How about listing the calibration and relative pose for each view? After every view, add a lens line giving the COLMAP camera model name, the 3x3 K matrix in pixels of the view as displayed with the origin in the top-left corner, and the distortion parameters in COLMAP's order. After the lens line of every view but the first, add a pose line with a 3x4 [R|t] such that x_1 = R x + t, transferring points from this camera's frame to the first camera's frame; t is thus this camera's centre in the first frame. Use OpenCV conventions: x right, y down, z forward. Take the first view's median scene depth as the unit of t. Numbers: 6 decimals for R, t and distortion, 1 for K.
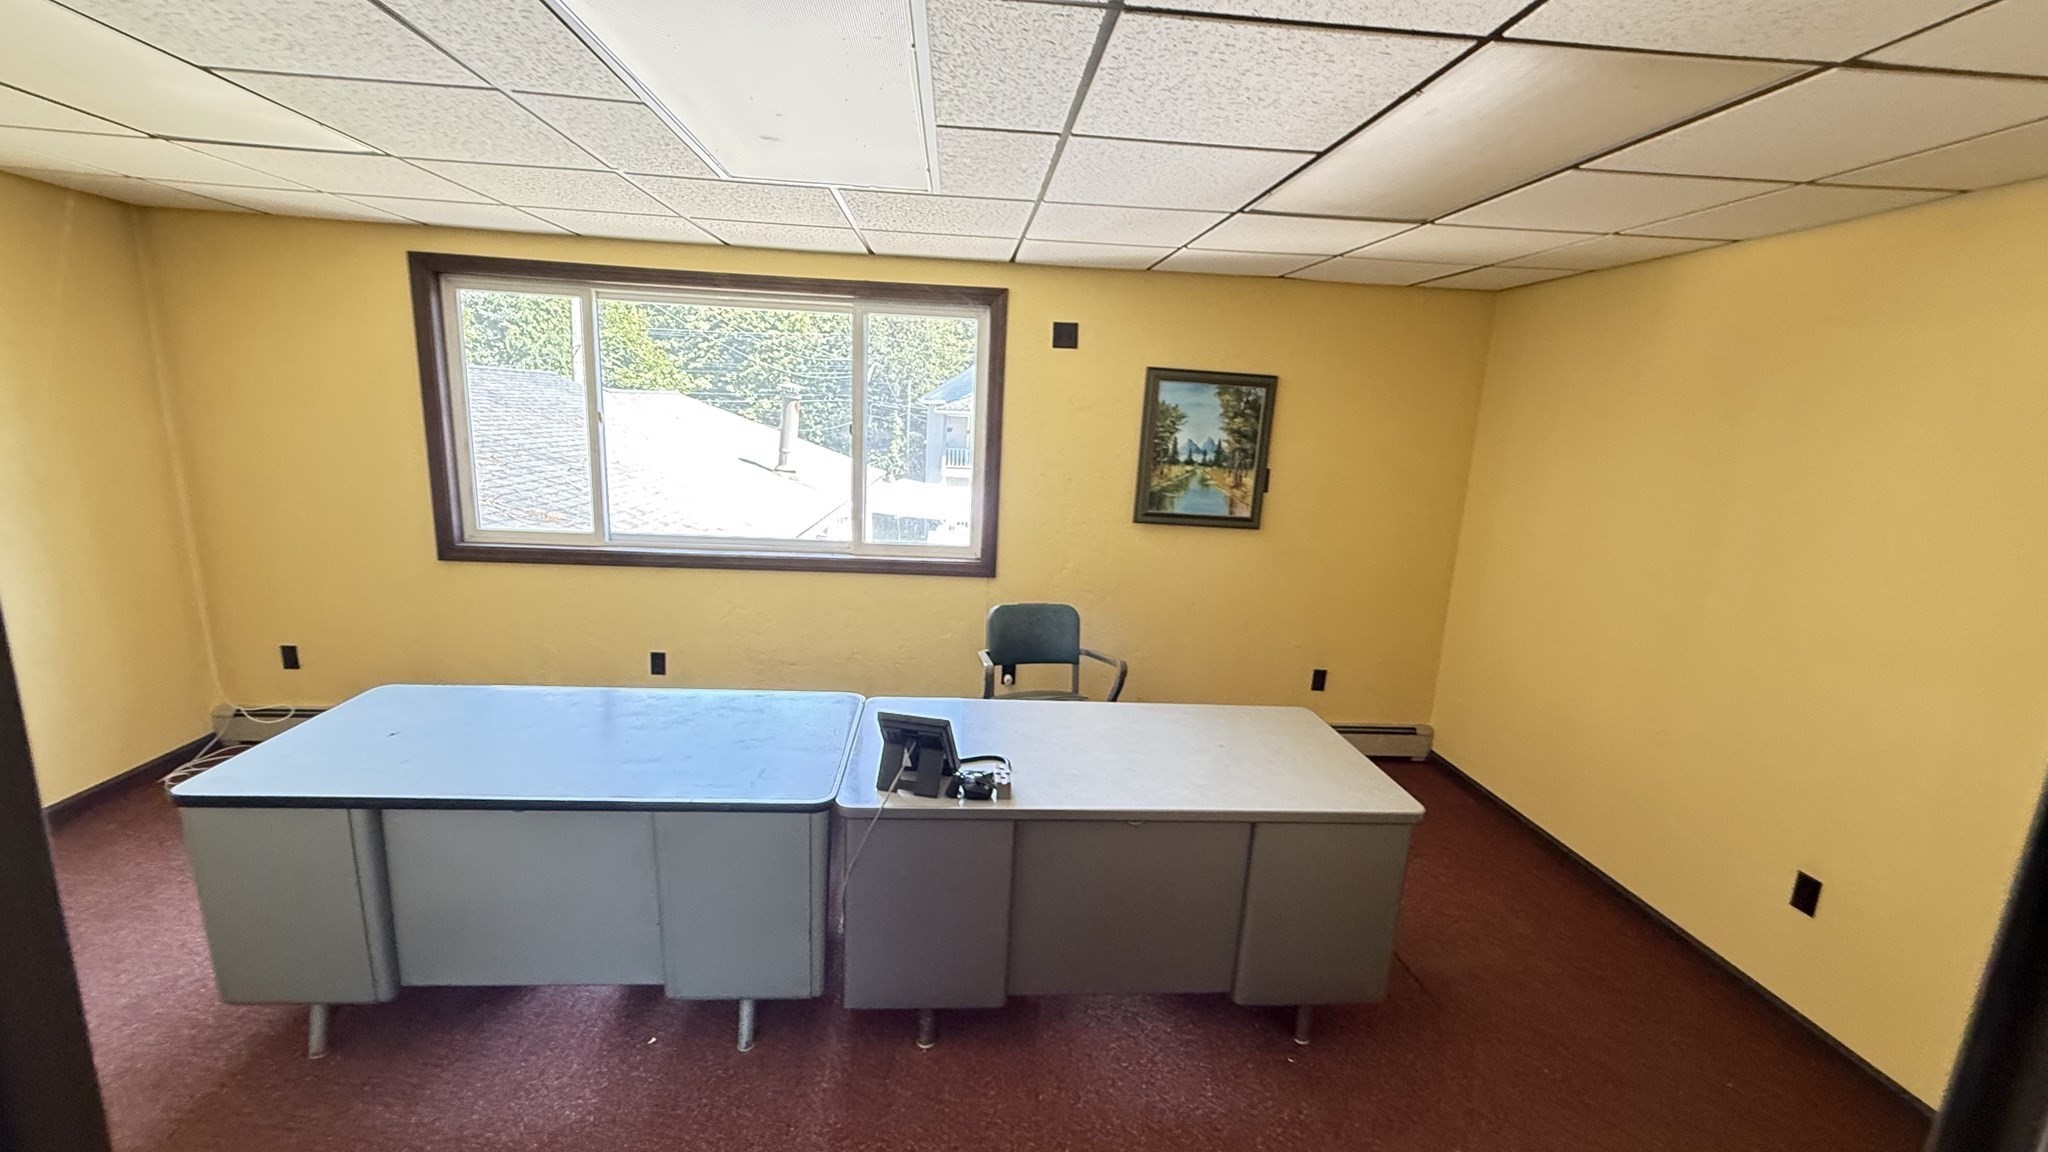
lens RADIAL K [[824.7, 0, 1017.0], [0, 824.7, 580.3], [0, 0, 1]] dist [-0.000438, -0.000004]
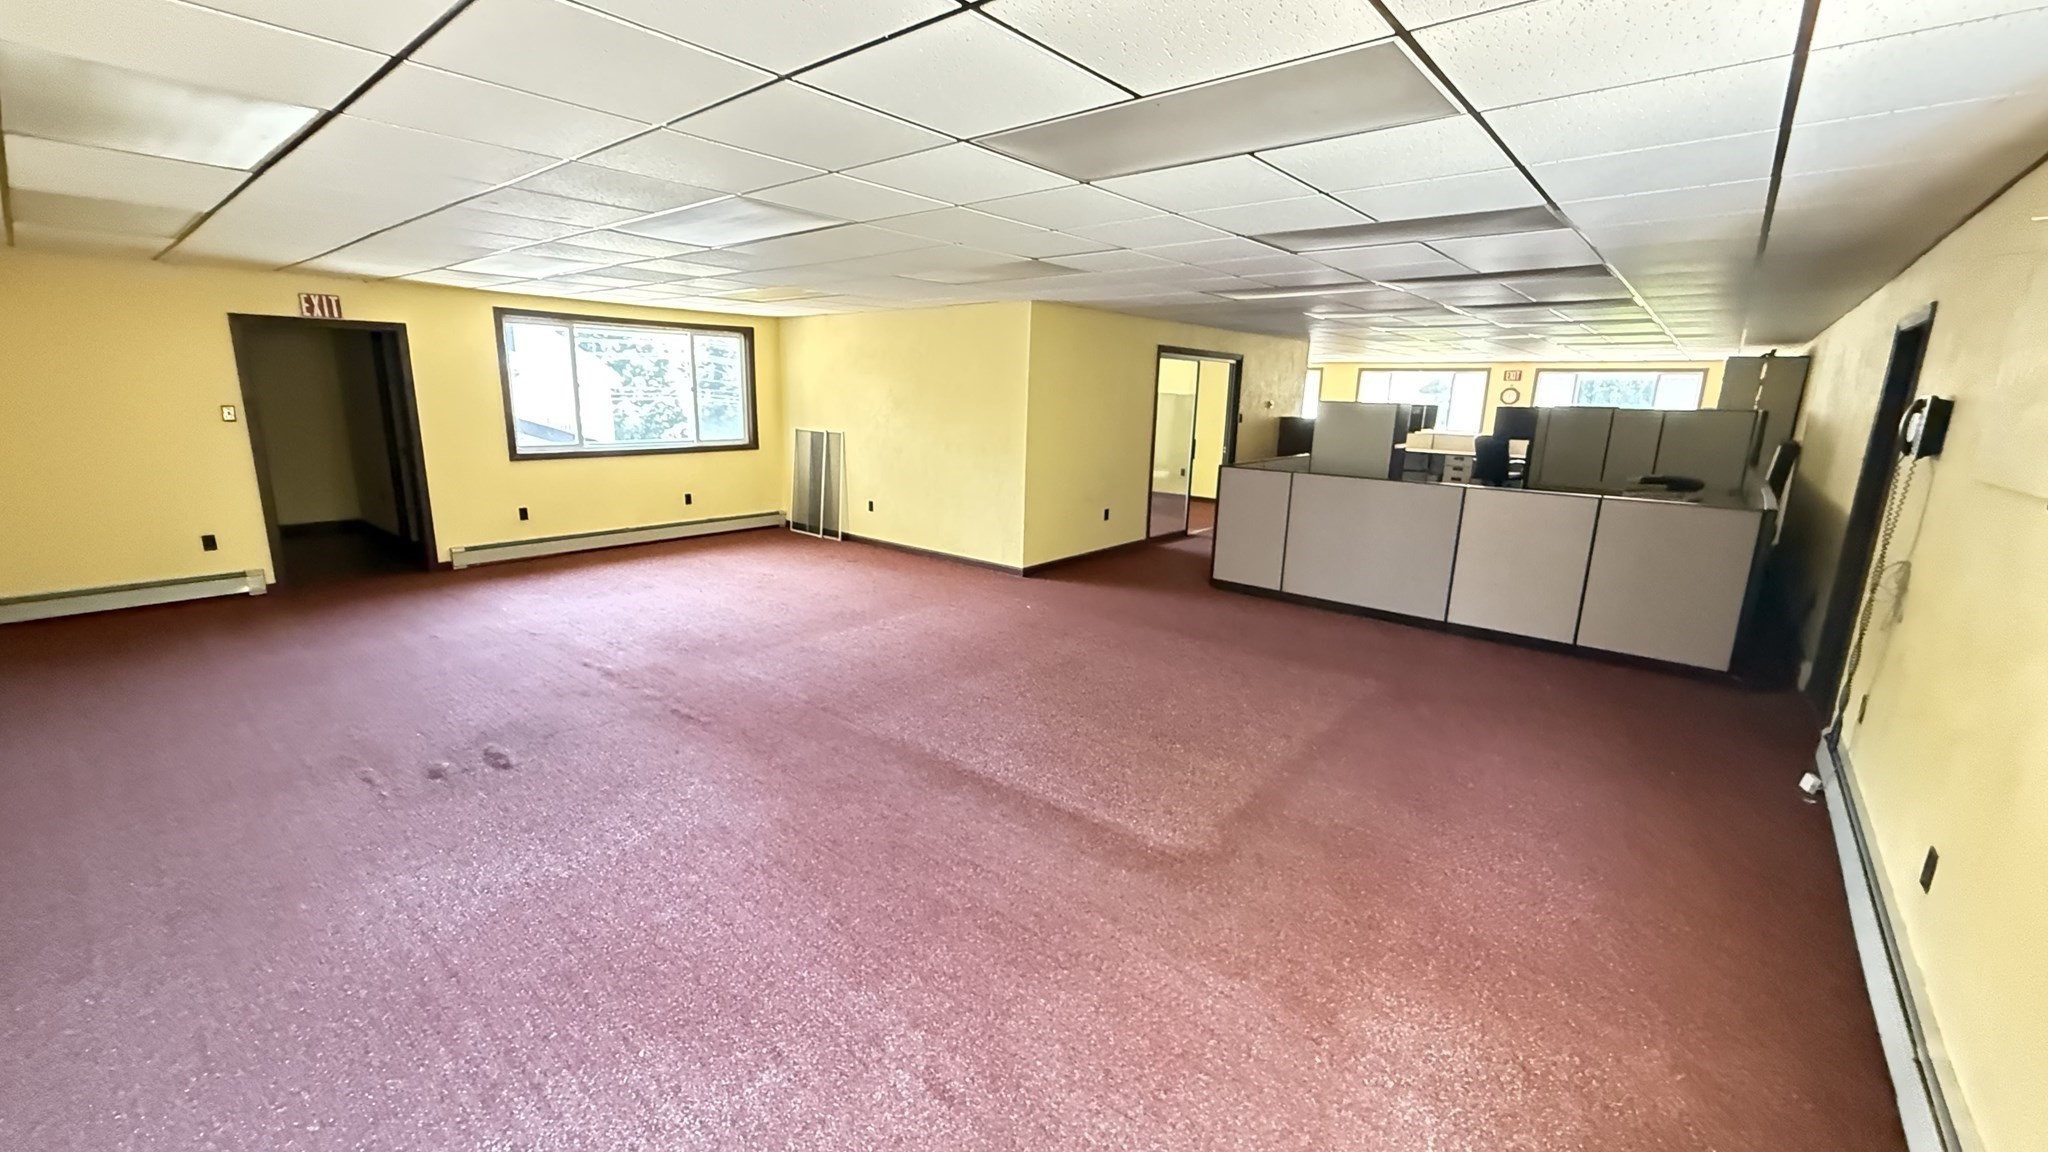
lens RADIAL K [[824.7, 0, 1017.9], [0, 824.7, 574.2], [0, 0, 1]] dist [-0.000438, -0.000004]
pose [[0.695767, -0.192220, 0.692069, -1.271368], [0.158913, 0.980843, 0.112664, 0.210161], [-0.700468, 0.031591, 0.712984, -1.240315]]
